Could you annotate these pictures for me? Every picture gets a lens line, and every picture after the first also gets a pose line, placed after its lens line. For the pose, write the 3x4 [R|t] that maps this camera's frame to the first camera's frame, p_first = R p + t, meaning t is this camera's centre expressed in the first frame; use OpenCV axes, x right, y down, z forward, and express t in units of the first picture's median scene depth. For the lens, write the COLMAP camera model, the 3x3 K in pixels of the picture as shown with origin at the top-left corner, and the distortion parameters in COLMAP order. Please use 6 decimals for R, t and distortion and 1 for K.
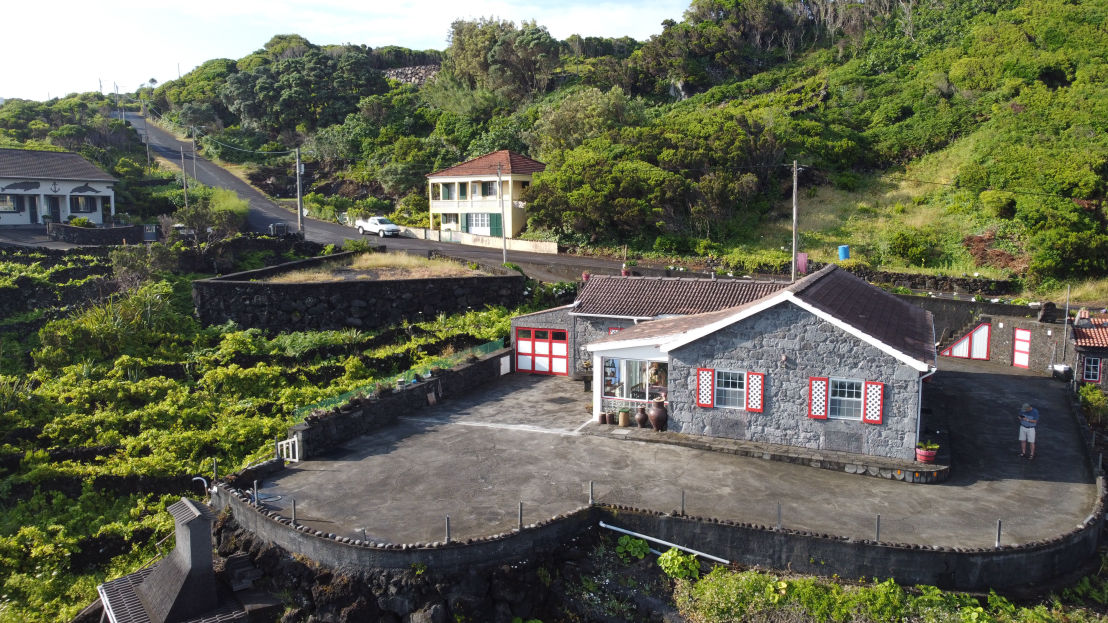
lens RADIAL K [[834.1, 0, 557.6], [0, 834.1, 310.8], [0, 0, 1]] dist [0.000524, -0.007238]
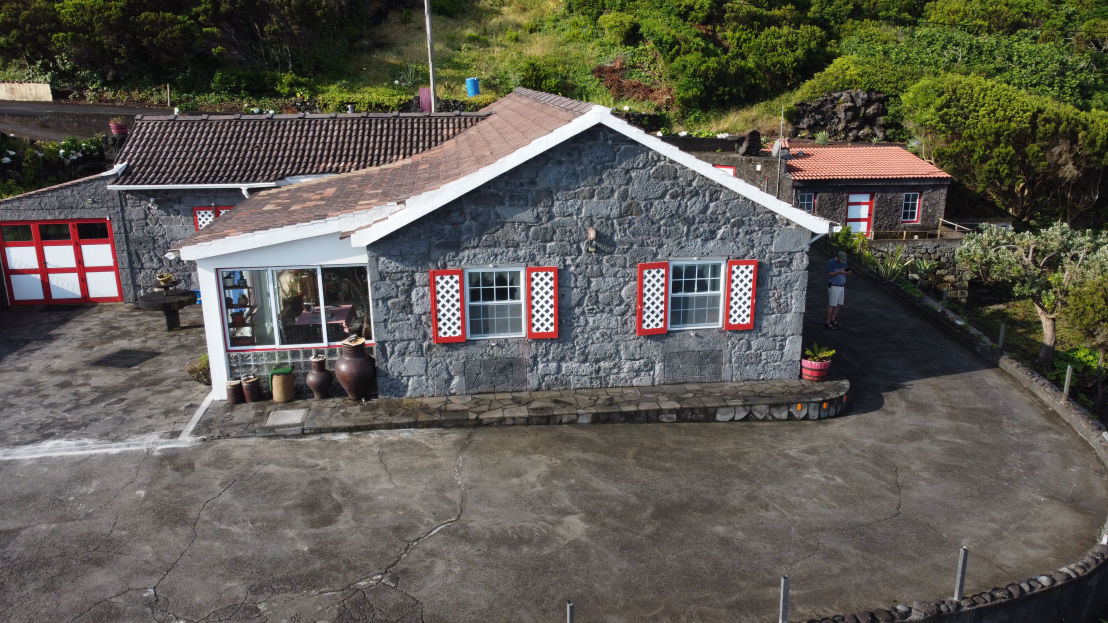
lens RADIAL K [[834.1, 0, 557.6], [0, 834.1, 310.8], [0, 0, 1]] dist [0.000524, -0.007238]
pose [[0.855901, -0.148484, 0.495364, -0.021581], [0.067749, 0.981832, 0.177245, 0.007637], [-0.512682, -0.118144, 0.850411, 0.522645]]
